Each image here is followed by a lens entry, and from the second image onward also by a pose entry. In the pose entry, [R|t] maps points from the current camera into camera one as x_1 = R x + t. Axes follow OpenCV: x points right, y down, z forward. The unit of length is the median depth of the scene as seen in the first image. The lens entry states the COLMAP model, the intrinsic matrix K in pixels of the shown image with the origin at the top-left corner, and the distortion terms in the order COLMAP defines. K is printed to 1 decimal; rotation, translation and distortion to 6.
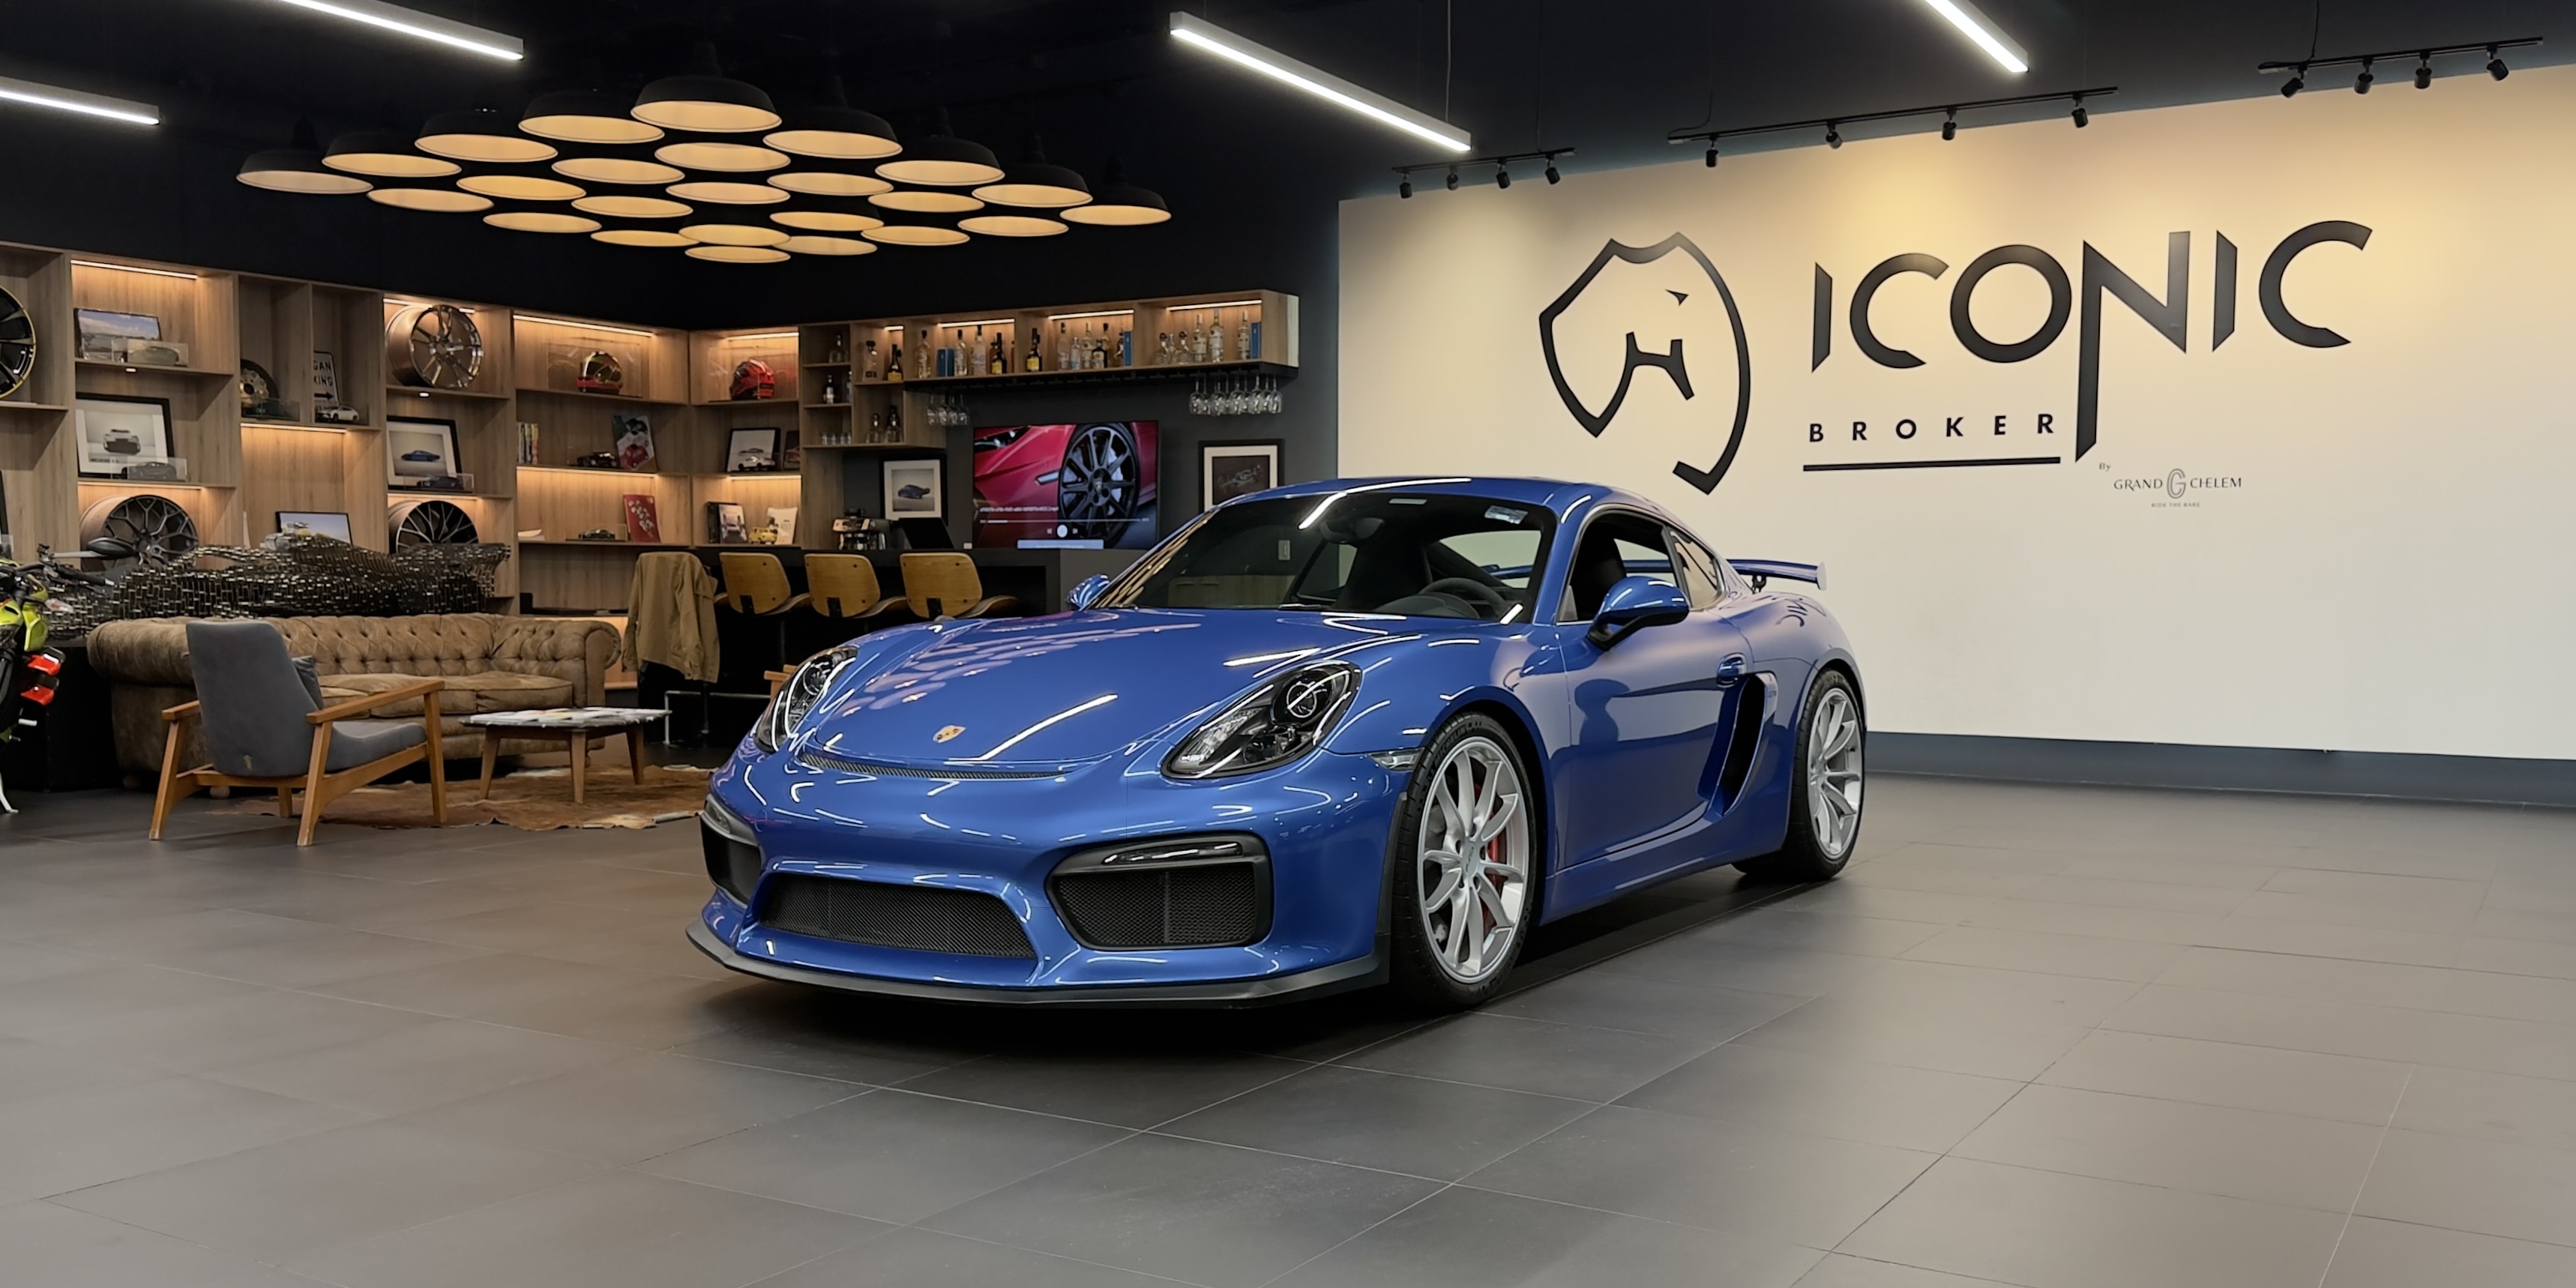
lens RADIAL K [[2175.7, 0, 1362.4], [0, 2175.7, 714.1], [0, 0, 1]] dist [0.221665, -0.423537]
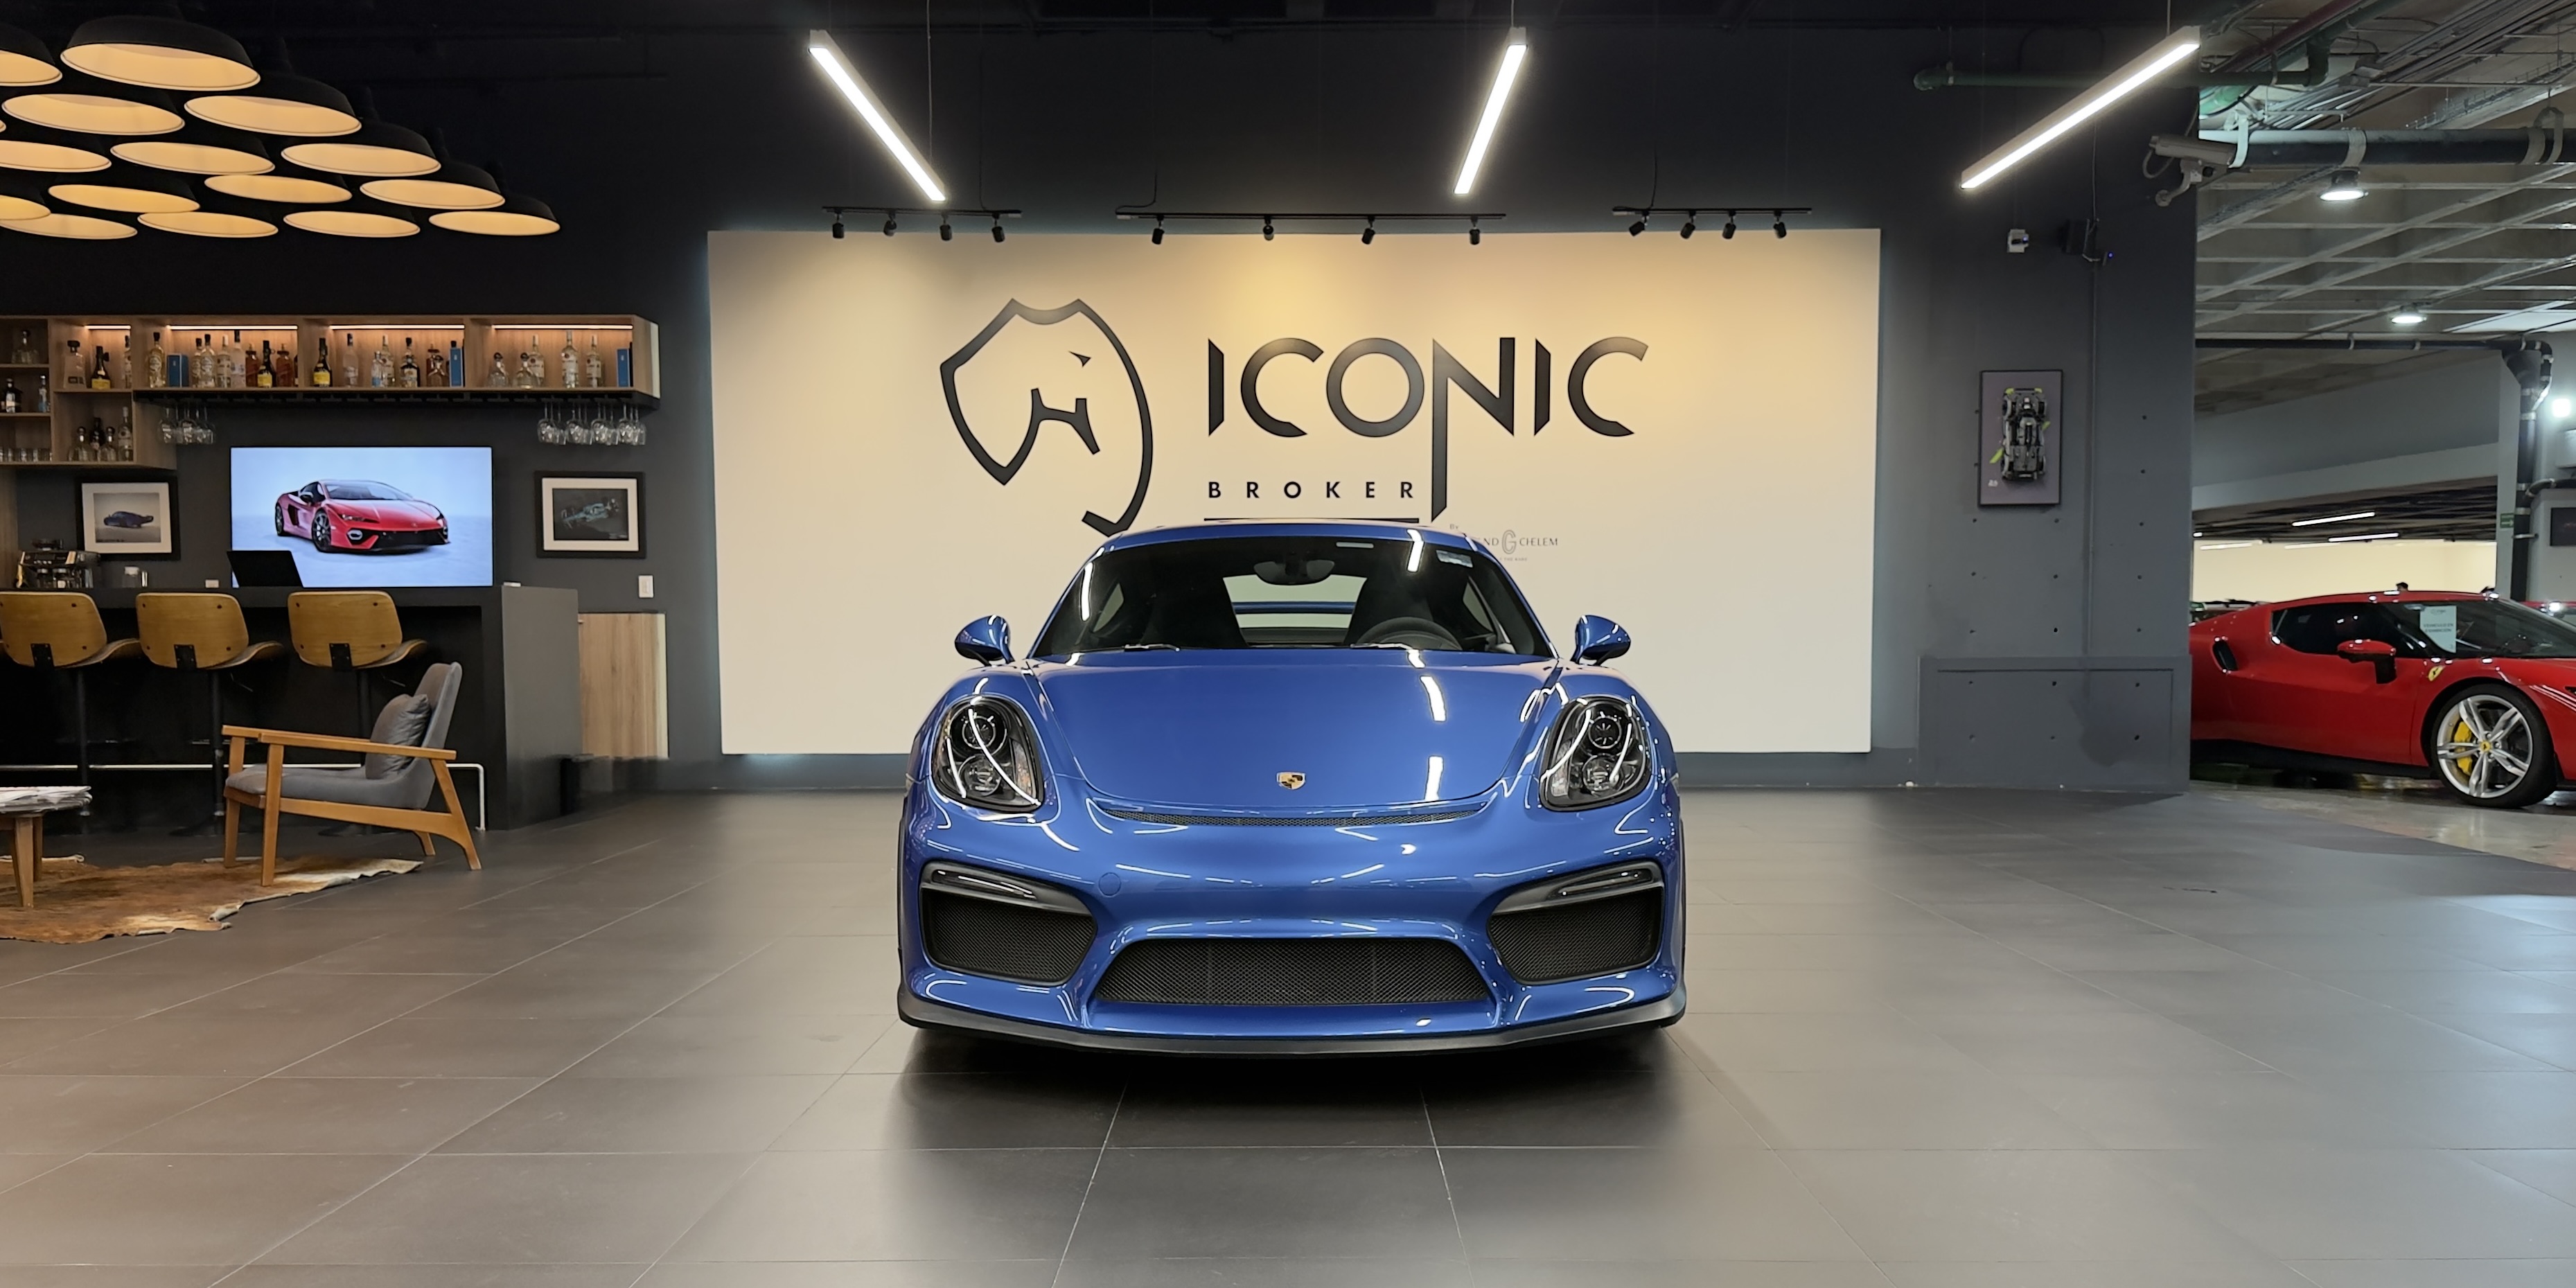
lens RADIAL K [[1982.7, 0, 1332.8], [0, 1982.7, 735.1], [0, 0, 1]] dist [0.228552, -0.346732]
pose [[0.856393, -0.035929, 0.515073, -0.244356], [0.037249, 0.999276, 0.007773, -0.007305], [-0.514980, 0.012529, 0.857111, 0.087591]]
